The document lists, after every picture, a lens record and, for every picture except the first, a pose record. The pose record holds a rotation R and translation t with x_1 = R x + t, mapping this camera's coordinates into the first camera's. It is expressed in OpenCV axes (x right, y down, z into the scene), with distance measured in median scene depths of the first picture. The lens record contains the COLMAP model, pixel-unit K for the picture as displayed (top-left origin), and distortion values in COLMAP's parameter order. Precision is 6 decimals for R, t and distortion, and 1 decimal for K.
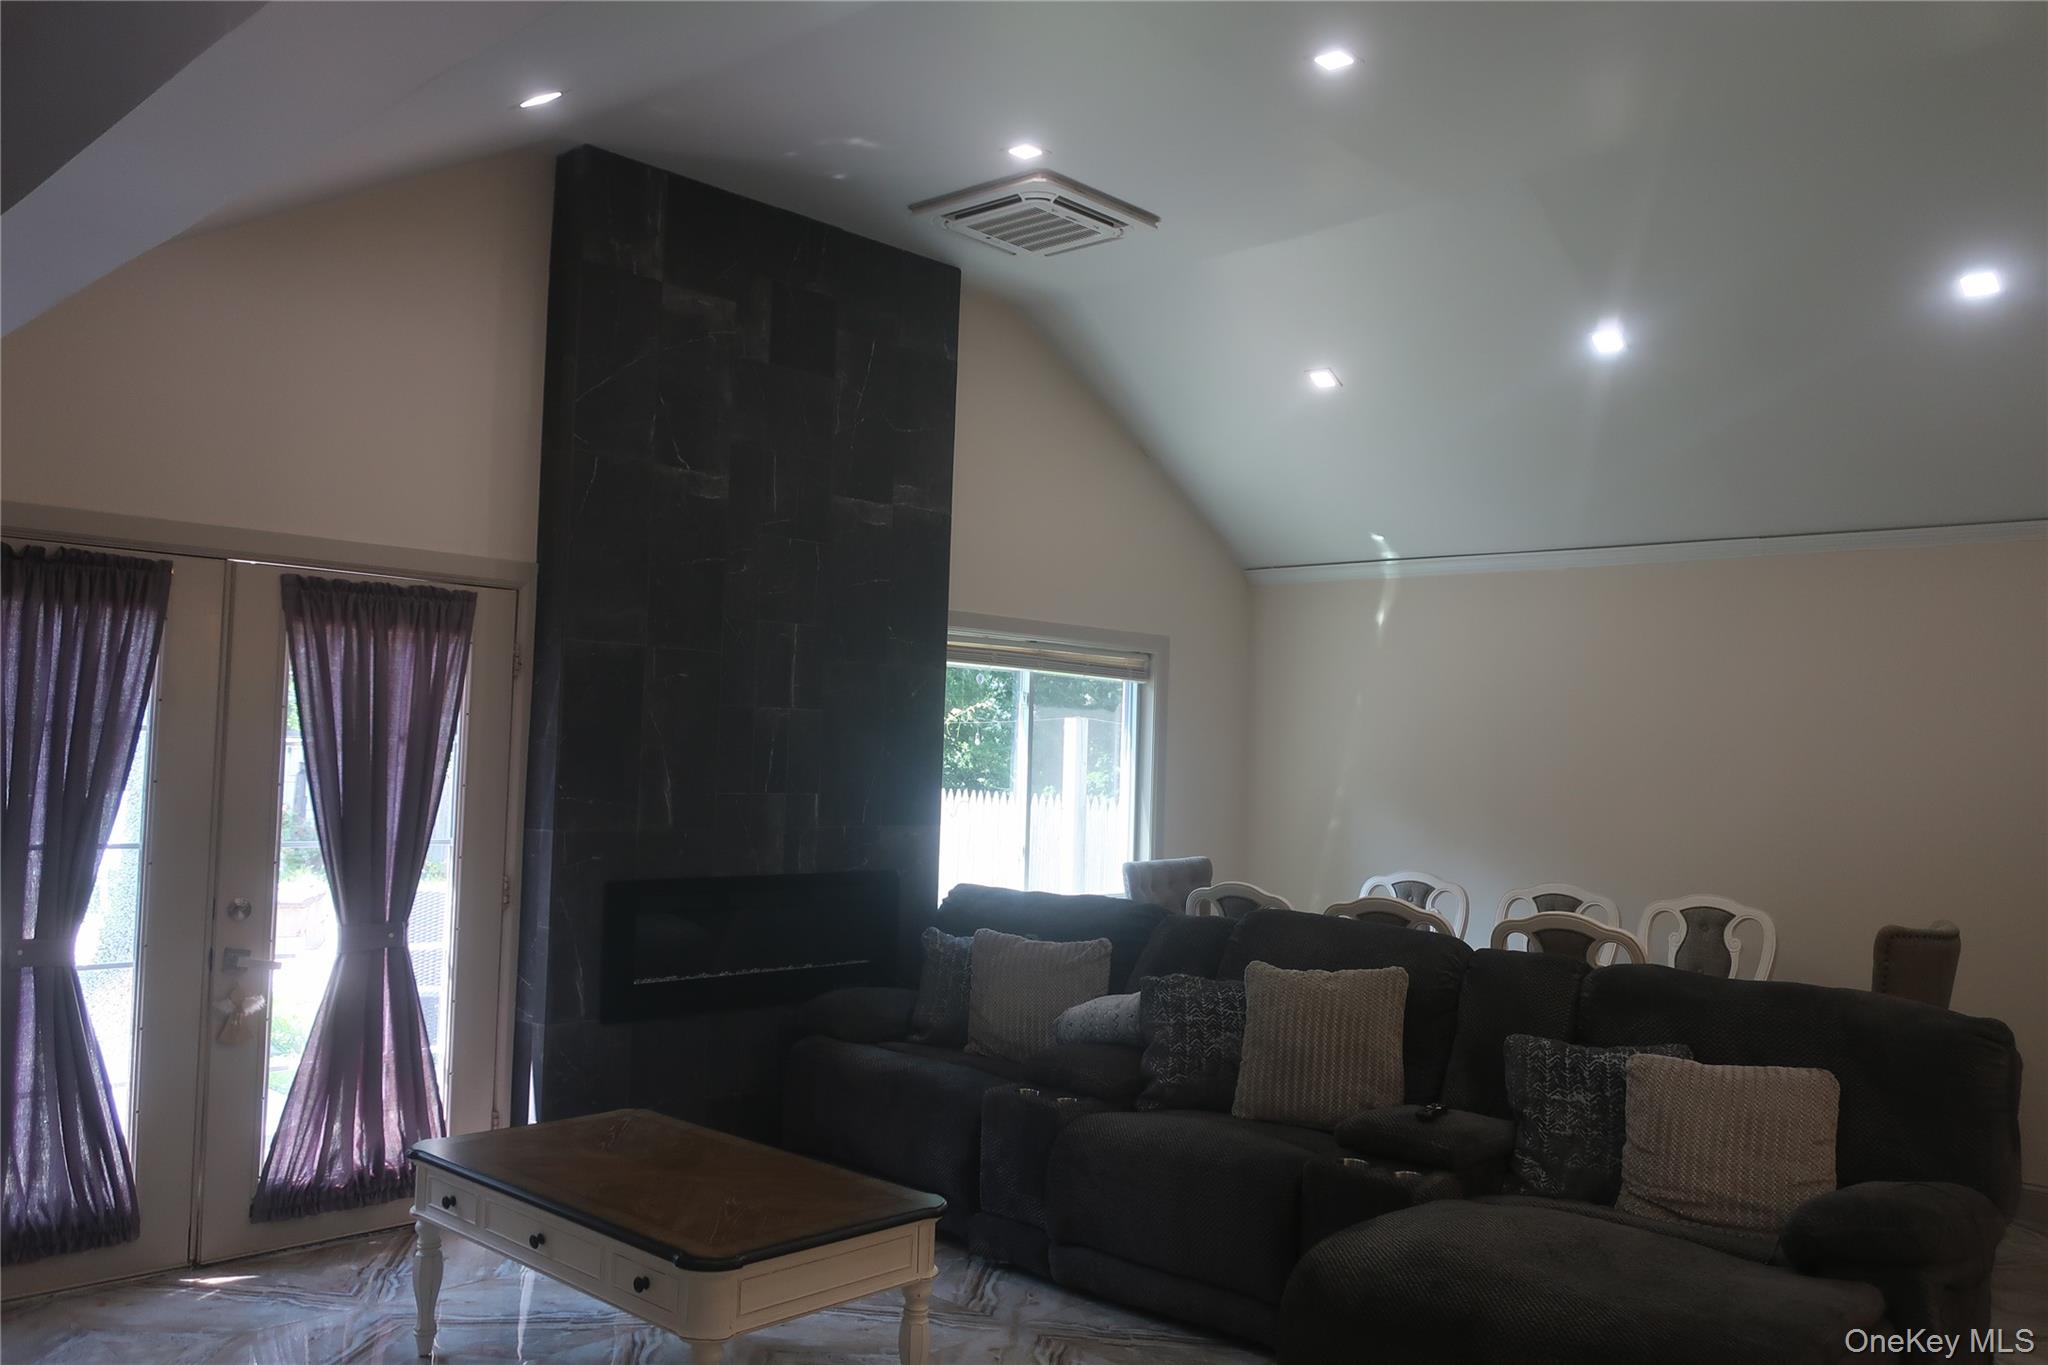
lens RADIAL K [[1610.6, 0, 1003.7], [0, 1610.6, 681.8], [0, 0, 1]] dist [-0.004824, -0.001606]
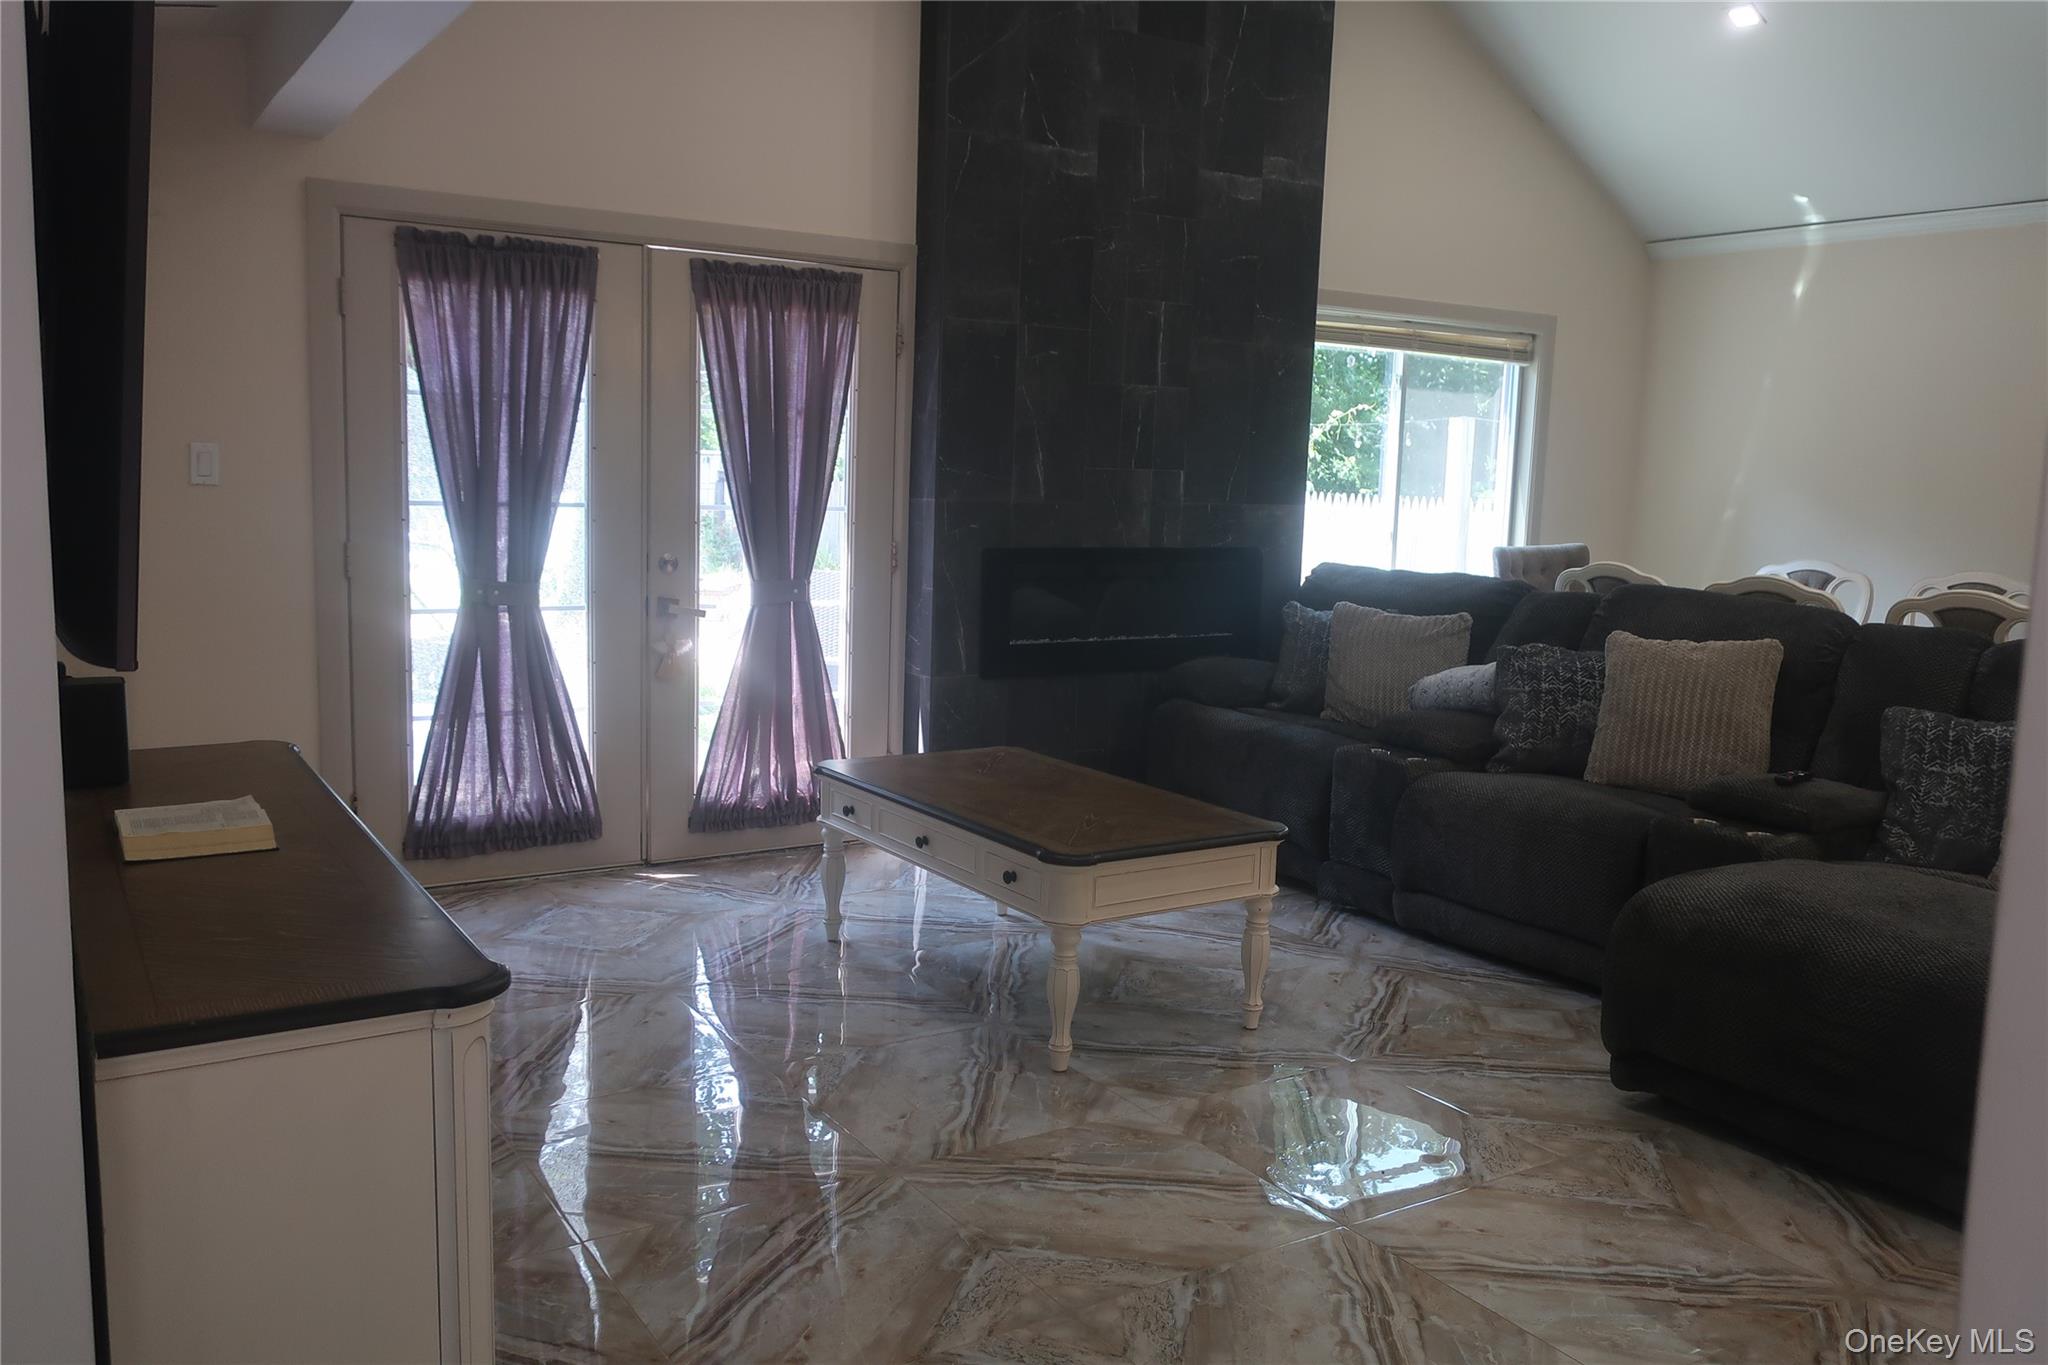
lens RADIAL K [[1605.8, 0, 1005.4], [0, 1605.8, 680.8], [0, 0, 1]] dist [-0.002228, 0.009177]
pose [[0.972027, 0.030061, -0.232937, 0.021095], [0.010198, 0.985438, 0.169728, 0.032111], [0.234648, -0.167356, 0.957566, -0.040419]]
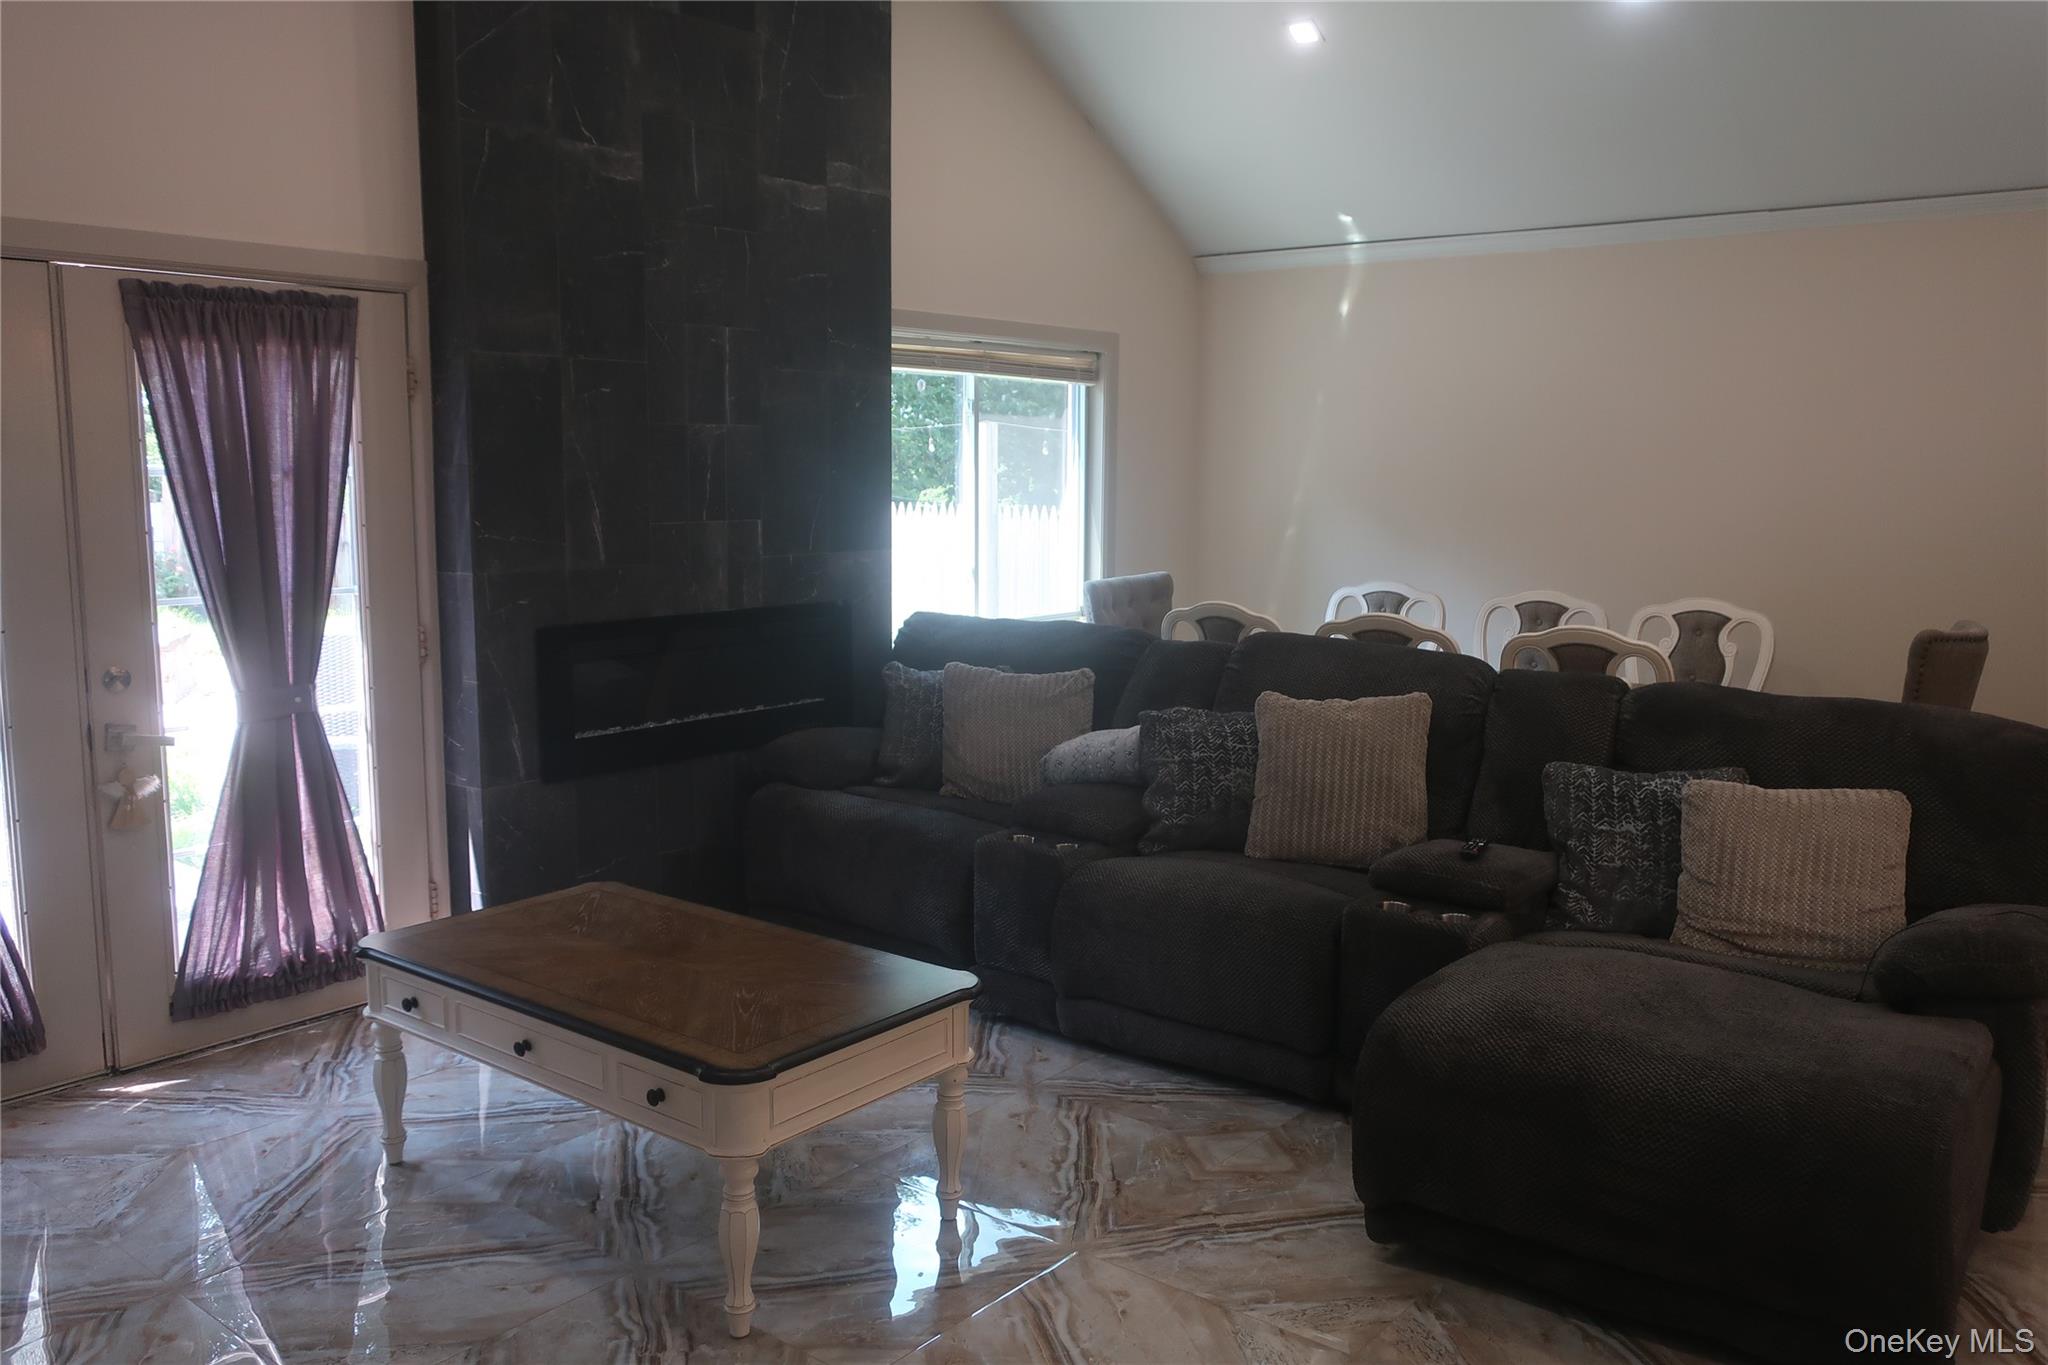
lens RADIAL K [[1610.6, 0, 1003.7], [0, 1610.6, 681.8], [0, 0, 1]] dist [-0.004824, -0.001606]
pose [[0.996268, -0.037470, 0.077758, -0.065459], [0.022623, 0.982724, 0.183691, -0.004731], [-0.083297, -0.181246, 0.979904, 0.110325]]
